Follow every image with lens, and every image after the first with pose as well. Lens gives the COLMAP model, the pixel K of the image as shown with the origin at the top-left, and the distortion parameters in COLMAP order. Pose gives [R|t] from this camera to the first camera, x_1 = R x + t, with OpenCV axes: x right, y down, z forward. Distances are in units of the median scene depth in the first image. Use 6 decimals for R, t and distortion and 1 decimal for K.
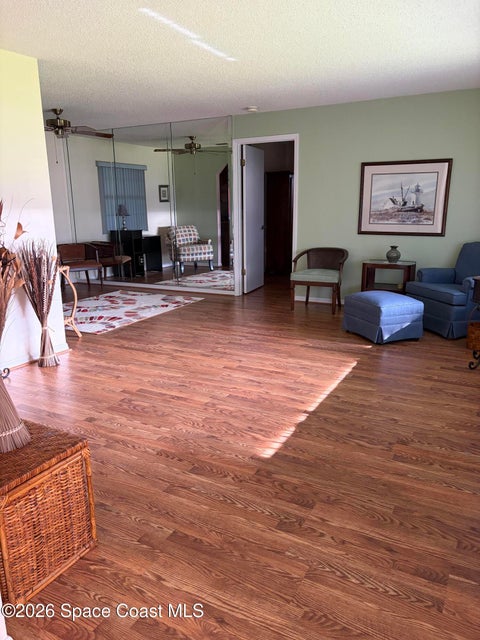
lens RADIAL K [[485.4, 0, 239.9], [0, 485.4, 320.8], [0, 0, 1]] dist [0.007674, -0.006090]
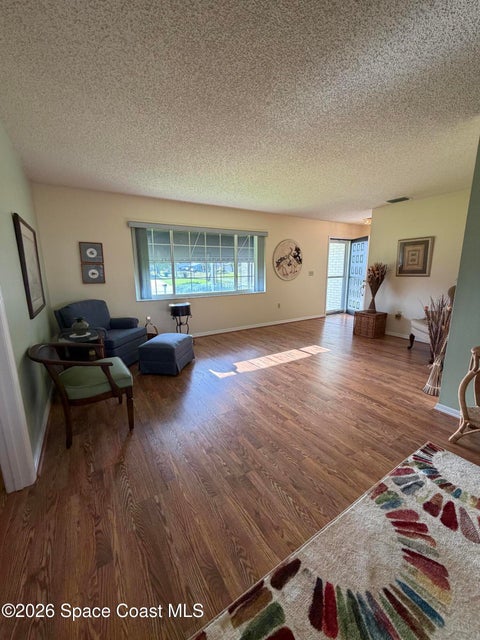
lens RADIAL K [[255.2, 0, 238.0], [0, 255.2, 317.0], [0, 0, 1]] dist [-0.013764, -0.000281]
pose [[-0.862176, -0.080060, 0.500243, -0.265200], [0.133729, 0.916446, 0.377152, -0.399853], [-0.488641, 0.392068, -0.779431, 1.651832]]
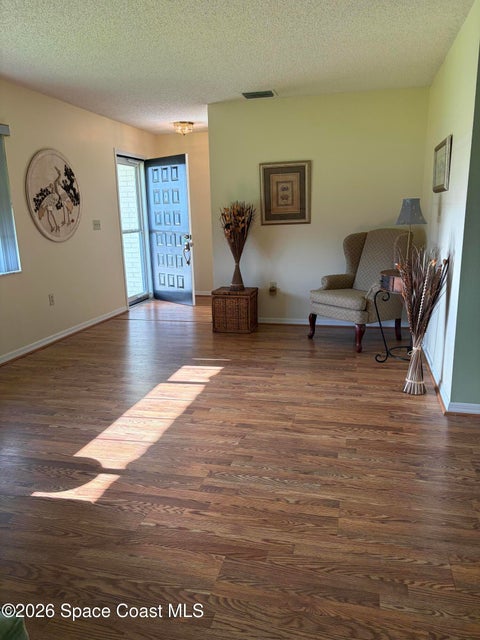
lens RADIAL K [[485.4, 0, 241.5], [0, 485.4, 323.0], [0, 0, 1]] dist [0.007674, -0.006090]
pose [[-0.968851, 0.080513, -0.234190, 0.089896], [-0.030761, 0.899223, 0.436408, -0.374748], [0.245725, 0.430018, -0.868737, 1.584866]]
